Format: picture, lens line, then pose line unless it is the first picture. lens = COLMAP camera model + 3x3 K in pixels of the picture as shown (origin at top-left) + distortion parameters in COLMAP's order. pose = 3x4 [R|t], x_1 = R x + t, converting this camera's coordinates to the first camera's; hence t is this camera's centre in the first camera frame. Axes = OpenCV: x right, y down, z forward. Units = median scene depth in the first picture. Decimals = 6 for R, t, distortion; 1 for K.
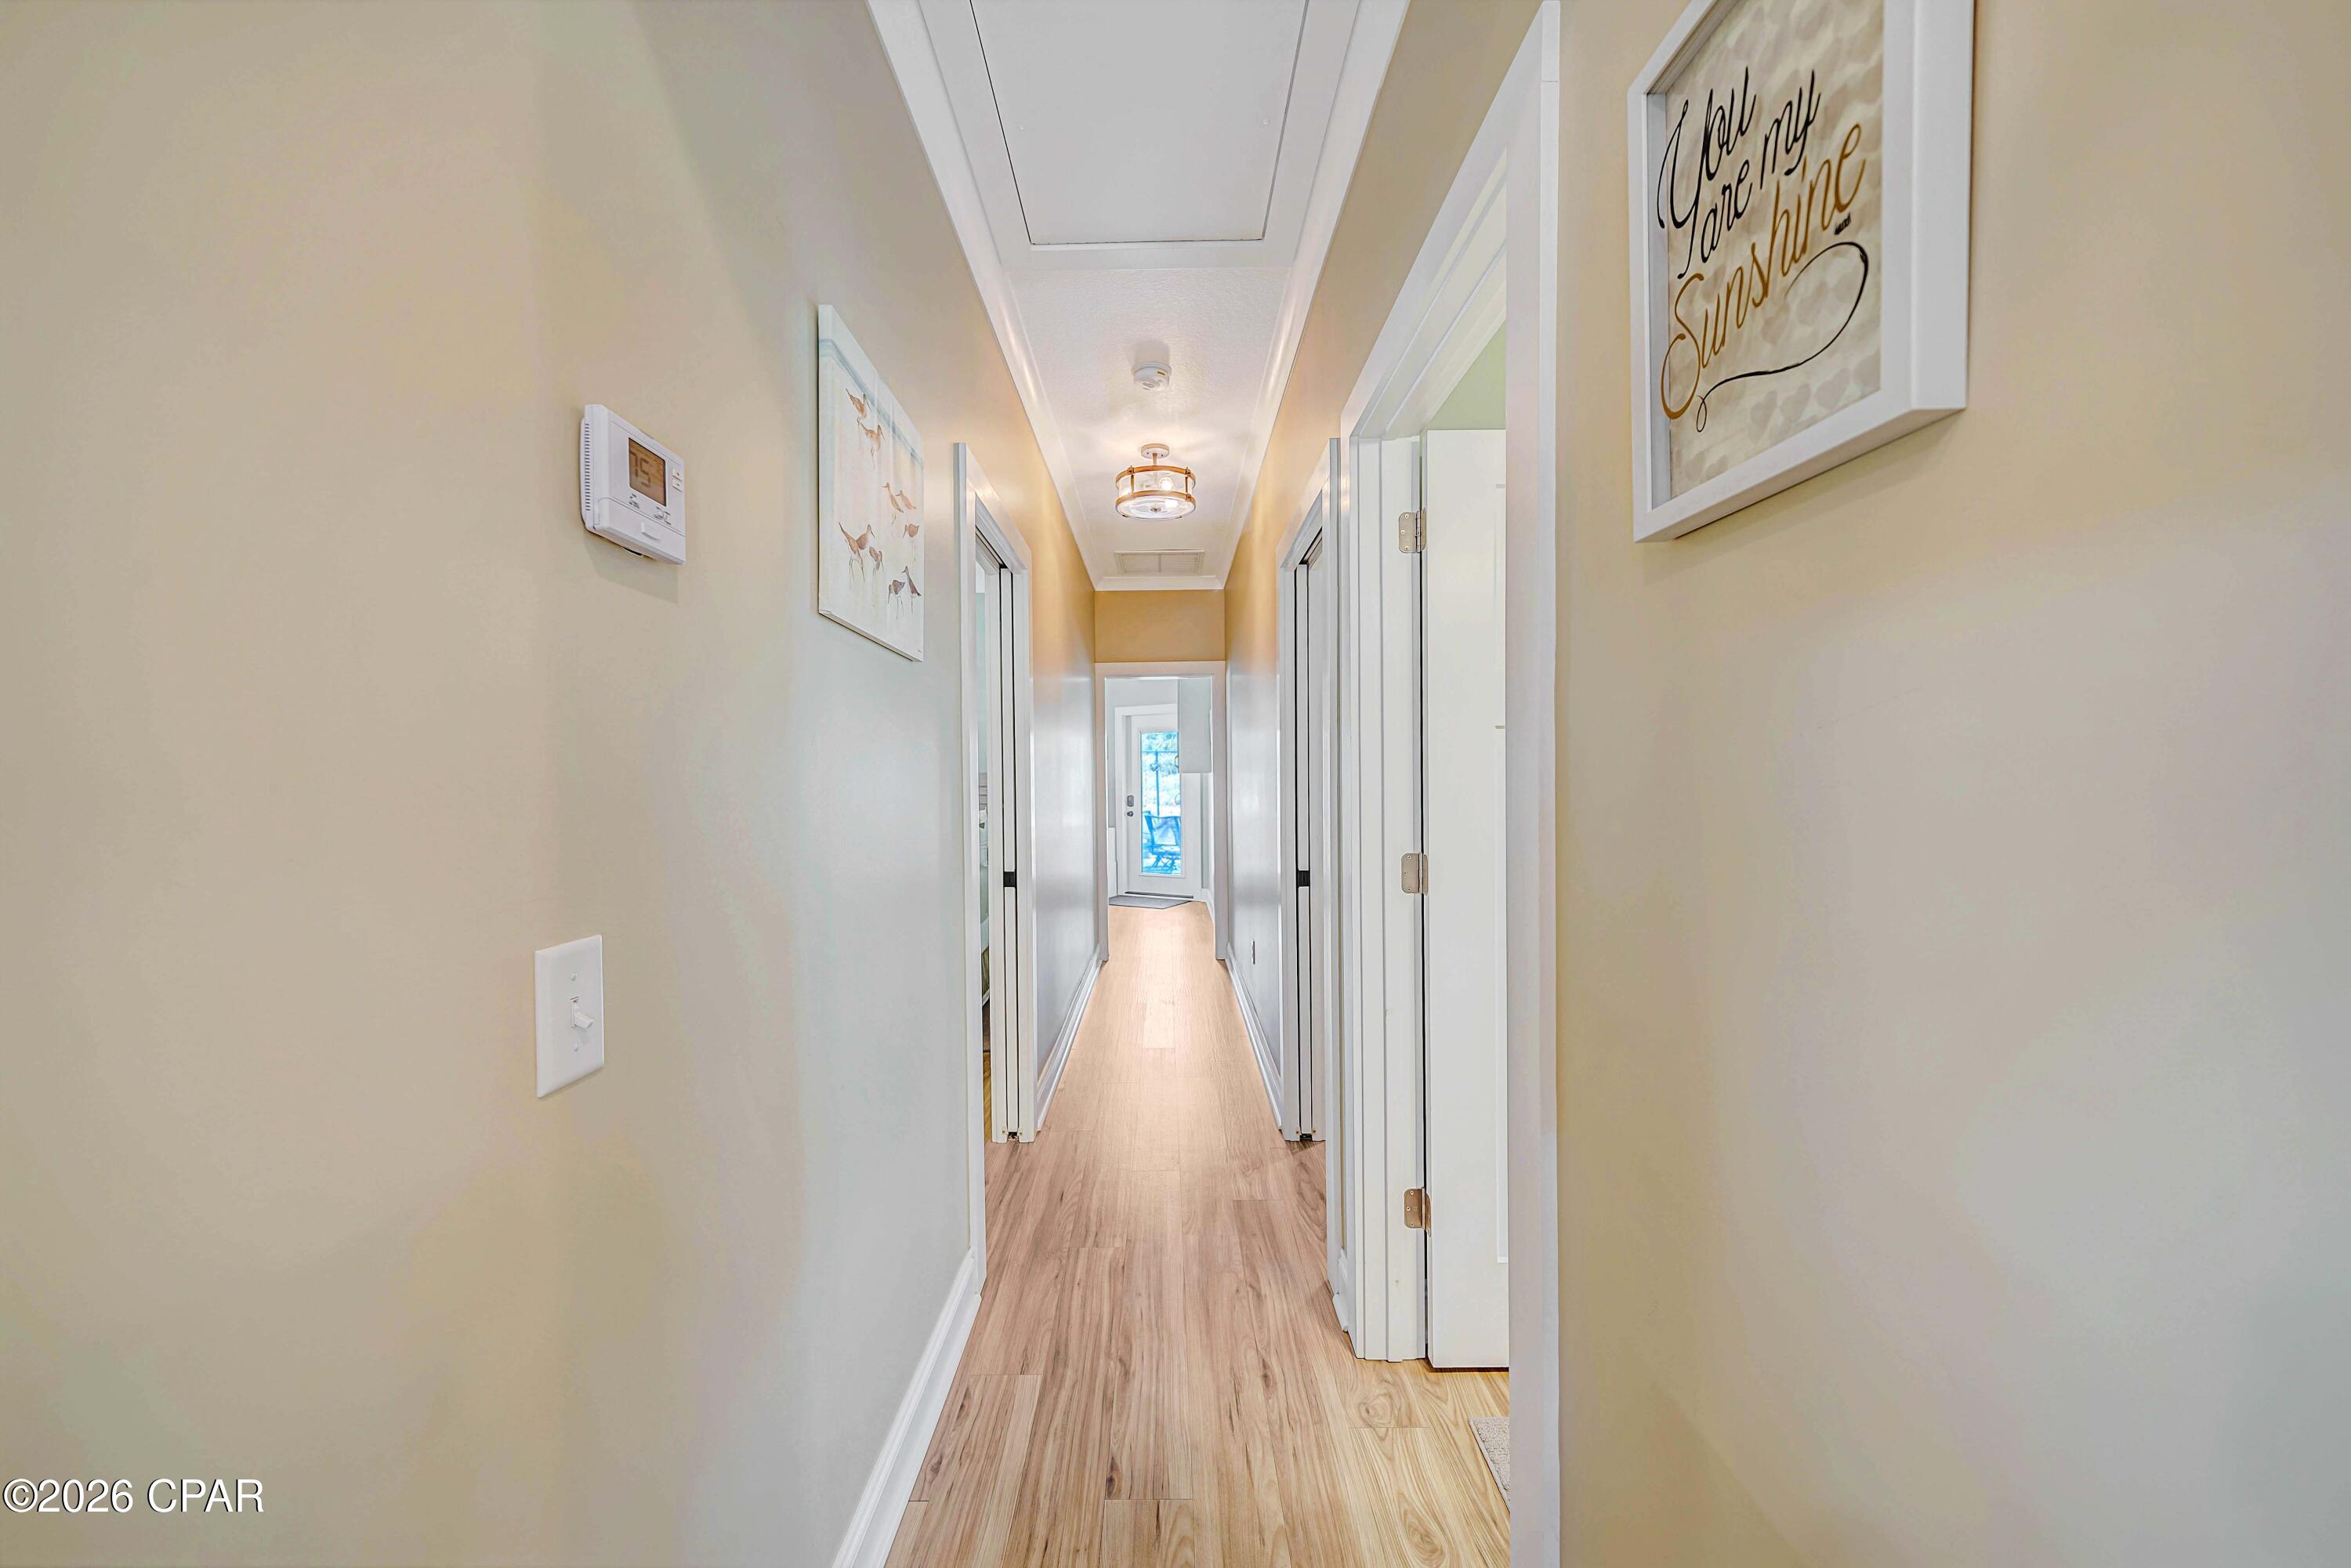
lens RADIAL K [[812.2, 0, 1169.1], [0, 812.2, 783.1], [0, 0, 1]] dist [-0.005010, -0.000142]
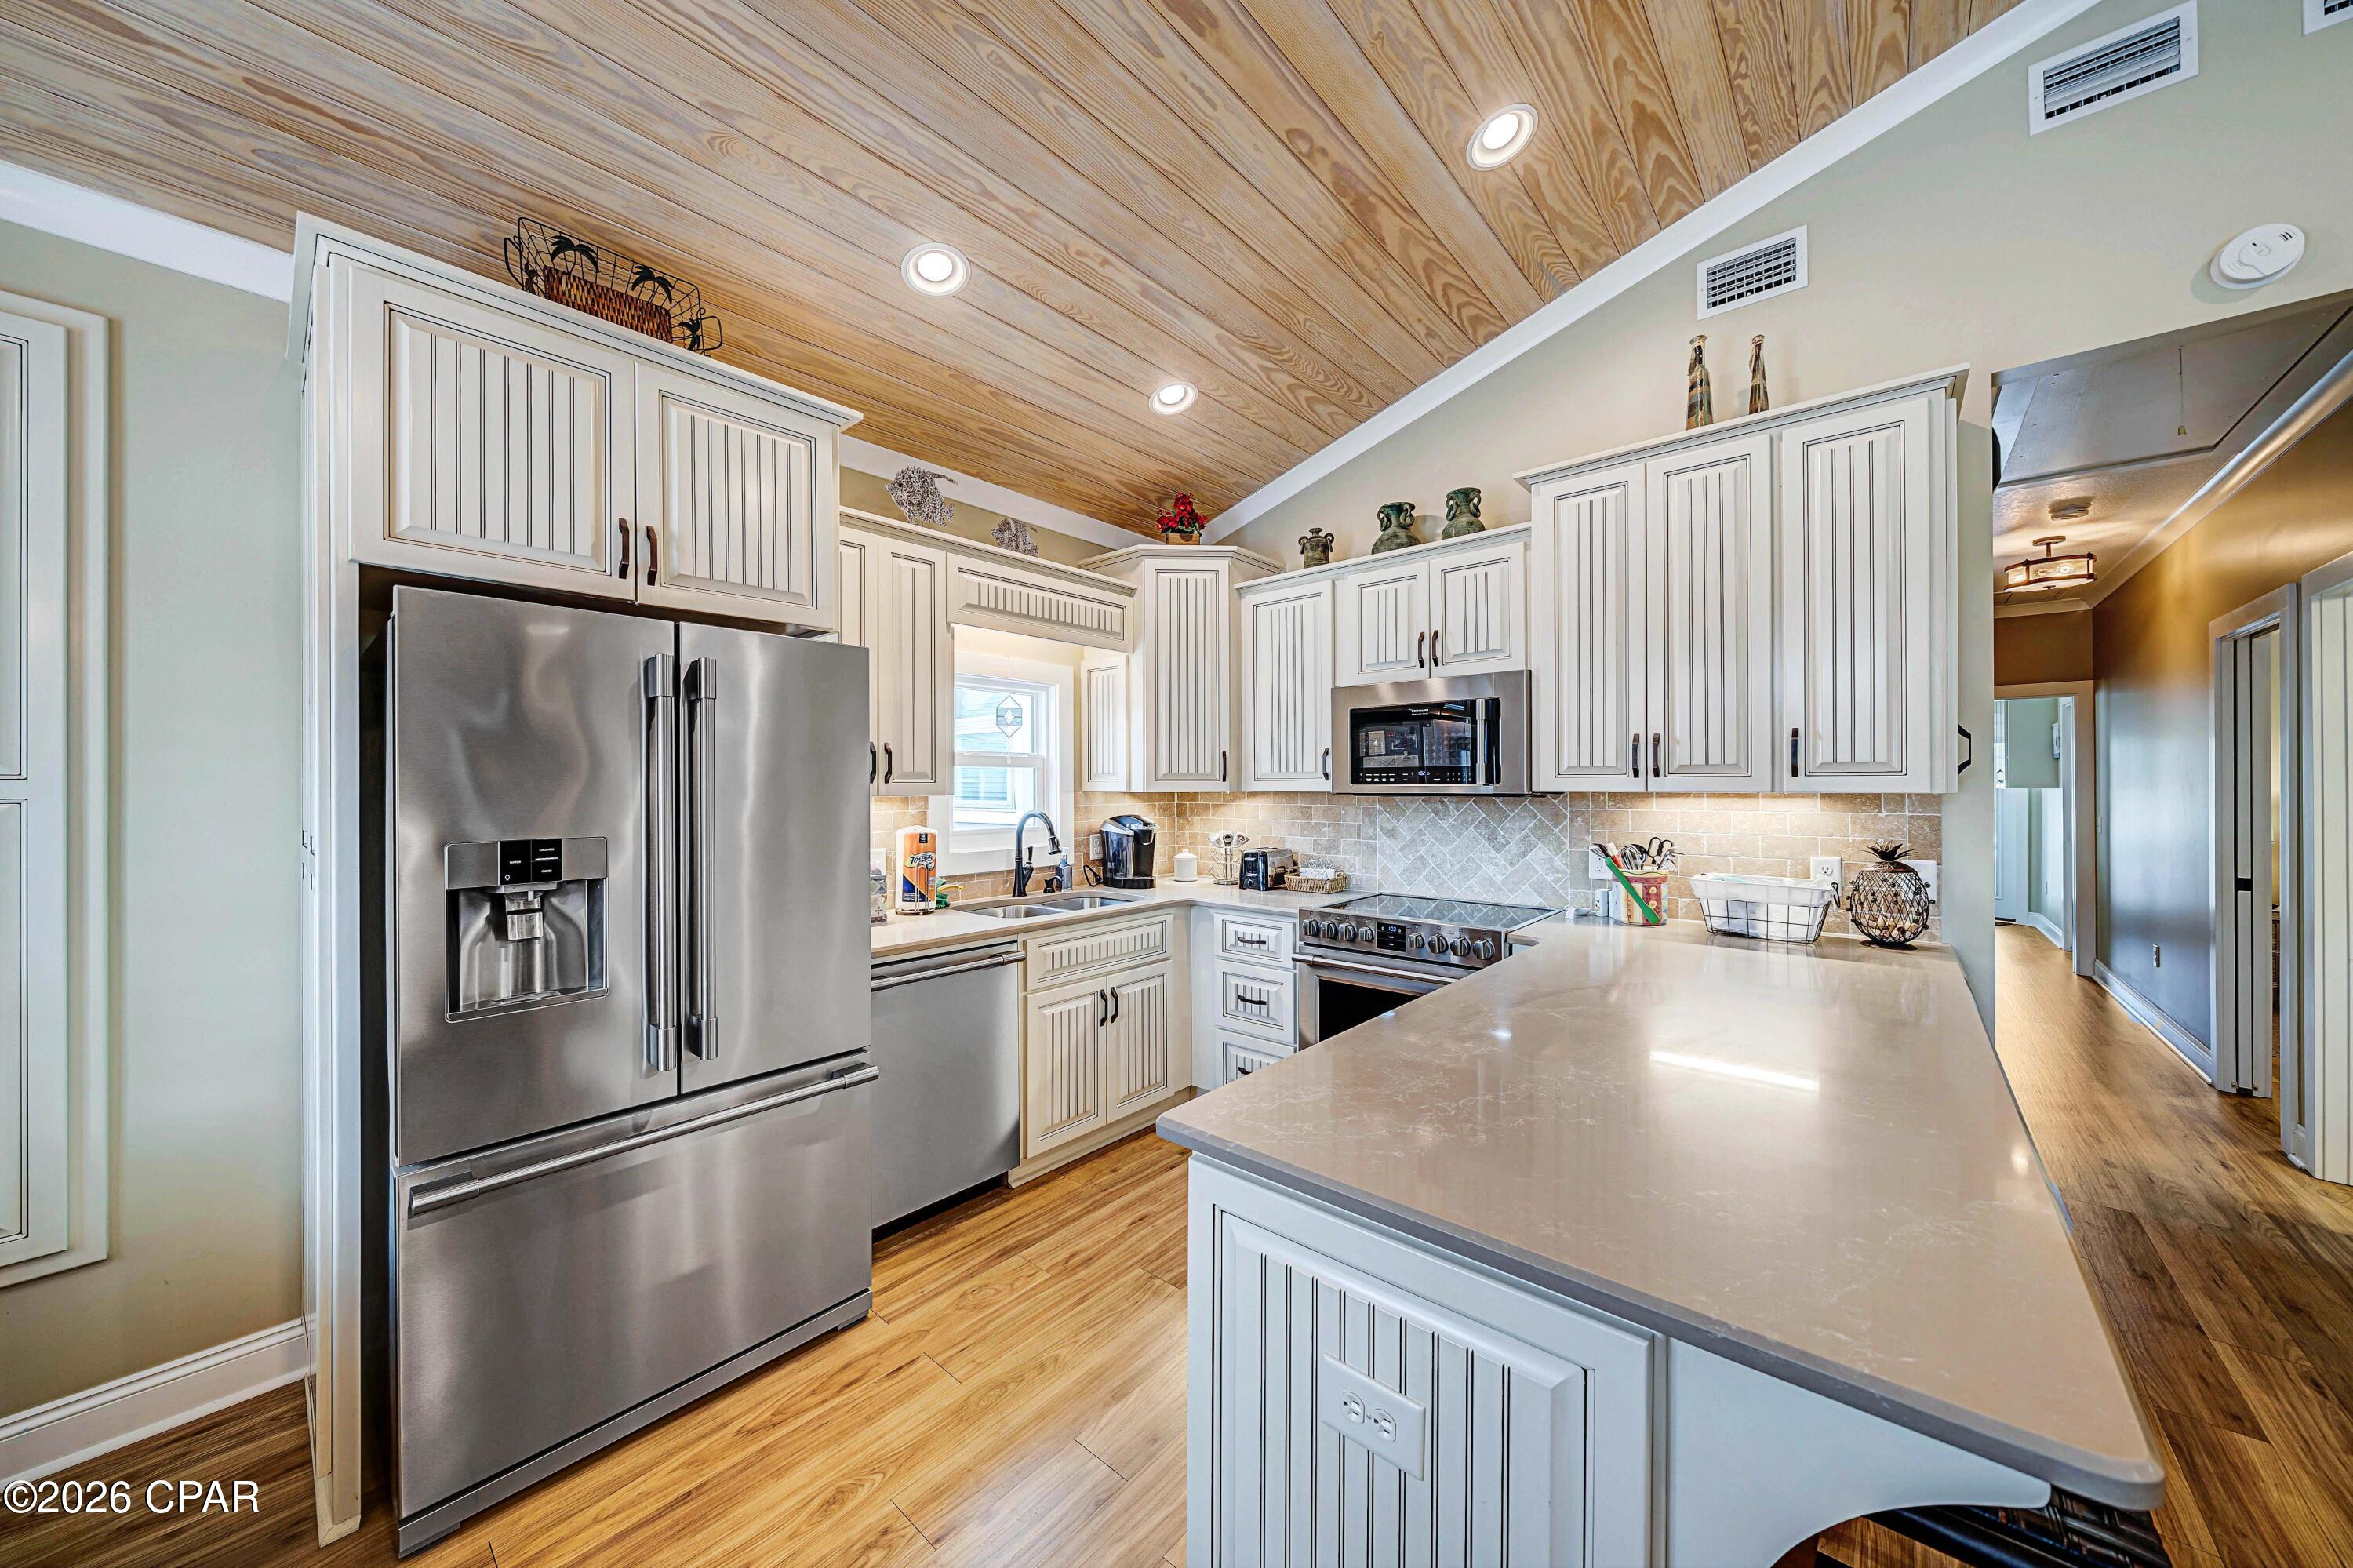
lens RADIAL K [[812.9, 0, 1170.1], [0, 812.9, 783.1], [0, 0, 1]] dist [-0.005010, -0.000142]
pose [[0.746461, 0.006011, -0.665402, -0.256069], [-0.014016, 0.999879, -0.006691, -0.006376], [0.665282, 0.014321, 0.746455, -1.070483]]
